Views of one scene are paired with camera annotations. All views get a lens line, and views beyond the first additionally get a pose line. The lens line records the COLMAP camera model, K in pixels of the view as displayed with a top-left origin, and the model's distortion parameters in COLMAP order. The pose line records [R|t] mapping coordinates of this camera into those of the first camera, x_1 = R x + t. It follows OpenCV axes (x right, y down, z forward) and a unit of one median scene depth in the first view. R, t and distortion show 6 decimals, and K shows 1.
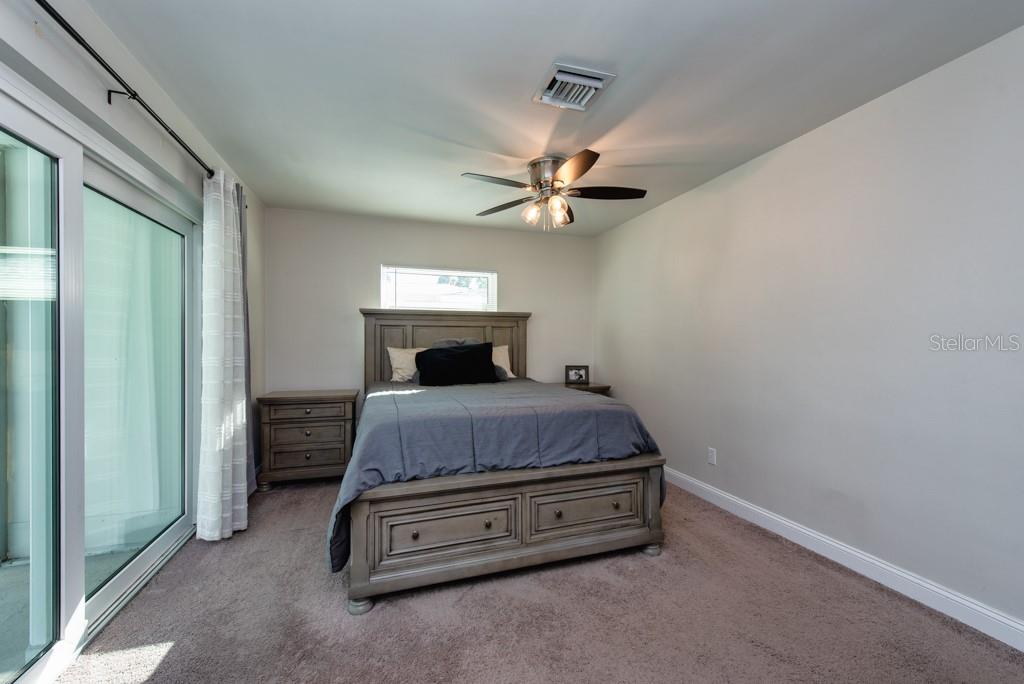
lens RADIAL K [[402.2, 0, 507.6], [0, 402.2, 342.9], [0, 0, 1]] dist [0.000892, -0.000090]
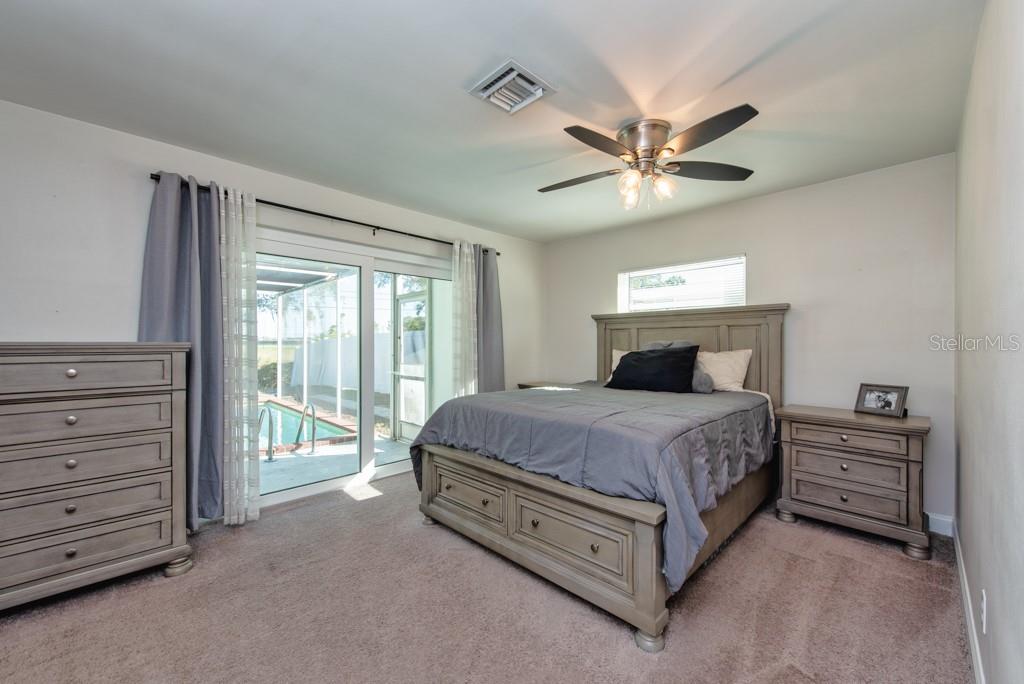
lens RADIAL K [[402.2, 0, 508.2], [0, 402.2, 343.9], [0, 0, 1]] dist [0.000892, -0.000090]
pose [[0.455043, 0.000966, -0.890469, 0.907161], [-0.002417, 0.999997, -0.000151, -0.006016], [0.890466, 0.002221, 0.455044, 0.474596]]
